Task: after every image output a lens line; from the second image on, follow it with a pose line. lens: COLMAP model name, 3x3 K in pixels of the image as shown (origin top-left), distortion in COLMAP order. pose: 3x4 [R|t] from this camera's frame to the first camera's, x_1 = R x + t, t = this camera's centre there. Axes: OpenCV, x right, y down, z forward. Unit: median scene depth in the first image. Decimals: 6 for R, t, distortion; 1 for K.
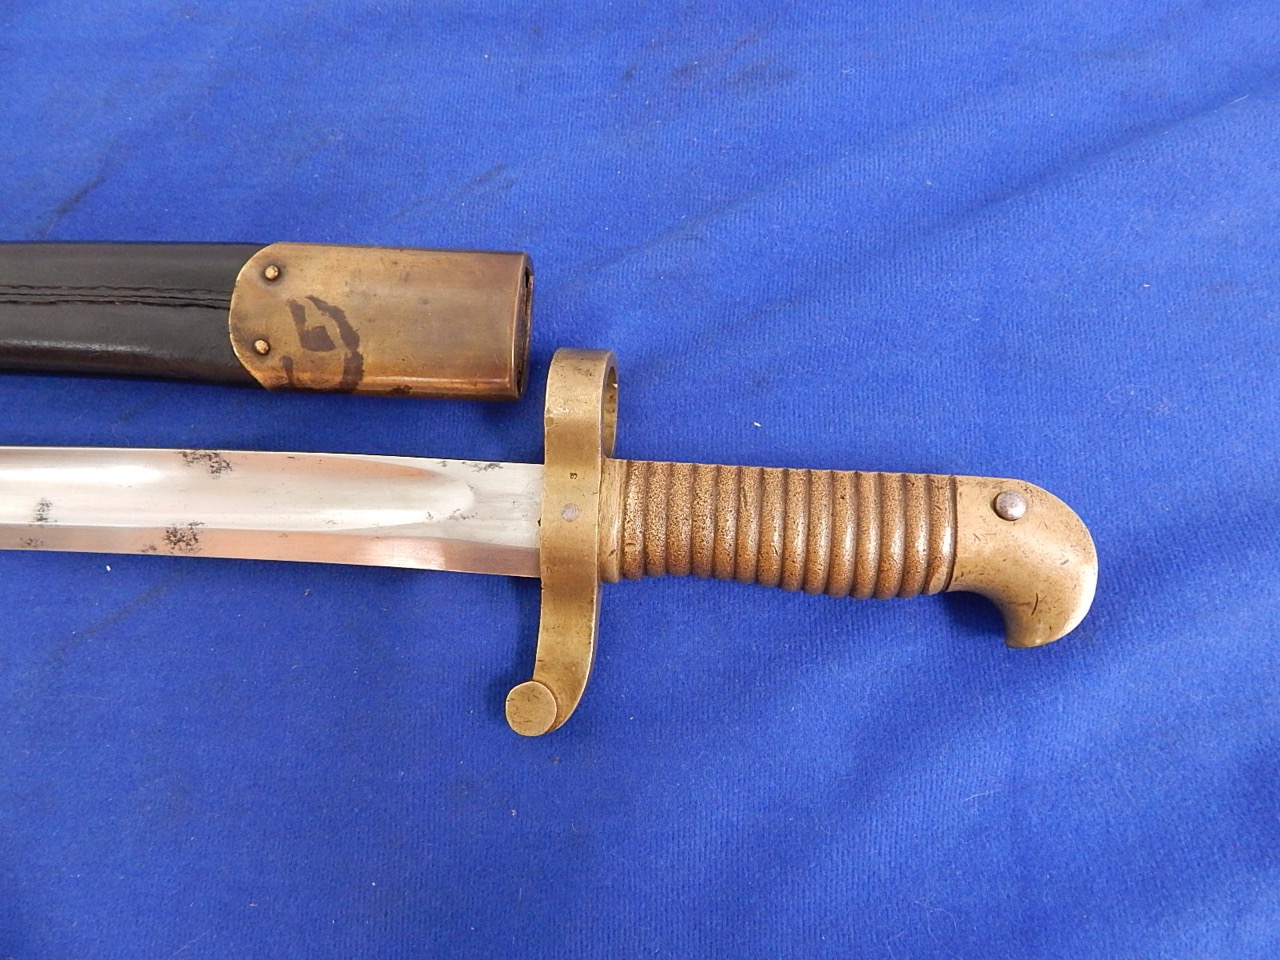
lens RADIAL K [[838.3, 0, 639.7], [0, 838.3, 482.9], [0, 0, 1]] dist [-0.010416, -0.000495]
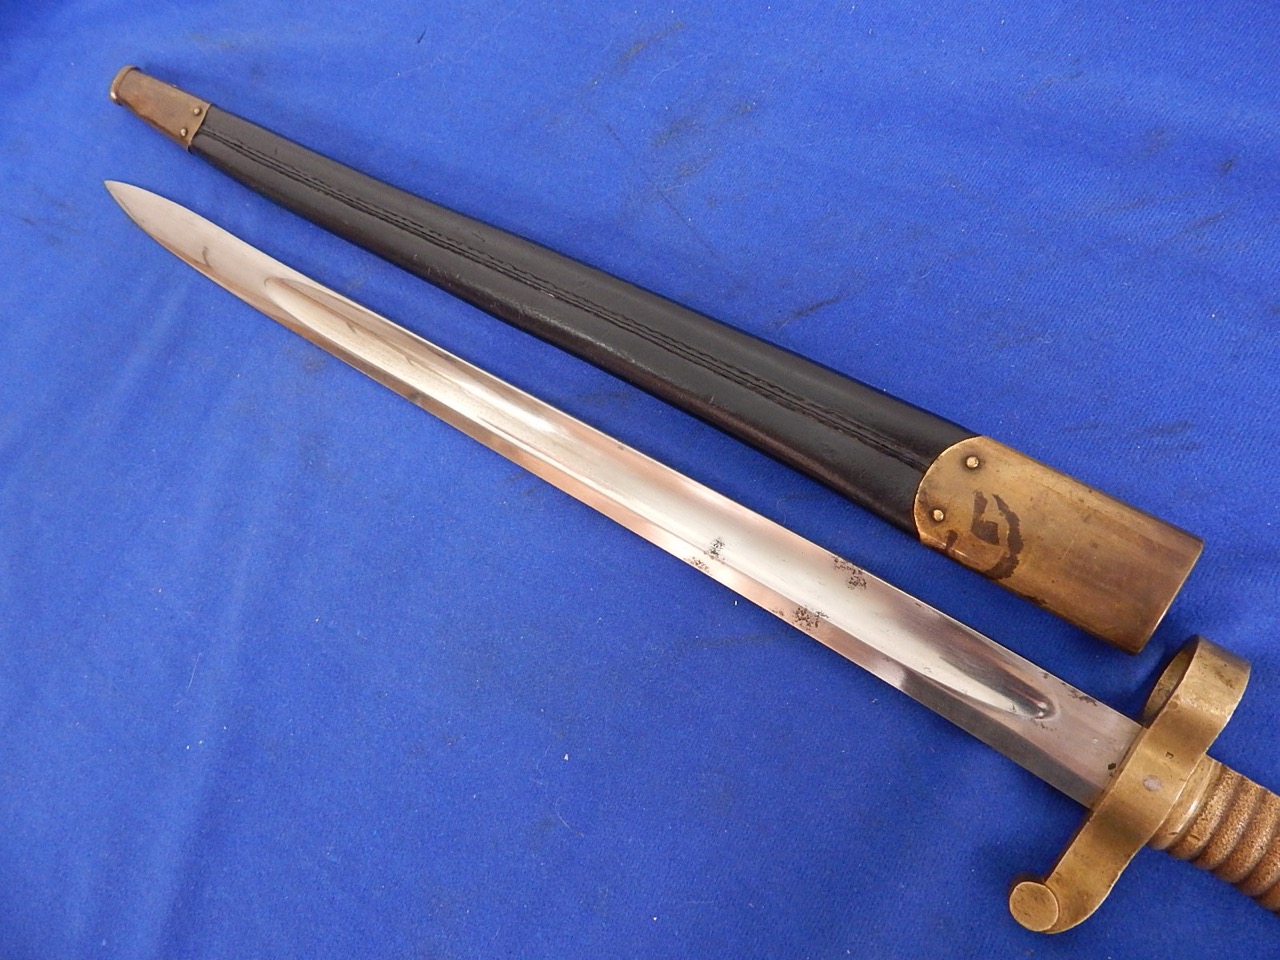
lens RADIAL K [[838.3, 0, 641.7], [0, 838.3, 477.4], [0, 0, 1]] dist [-0.010416, -0.000495]
pose [[0.839017, 0.418652, -0.347535, -0.415121], [-0.408862, 0.906538, 0.104974, -0.164615], [0.359001, 0.054019, 0.931772, -0.302495]]
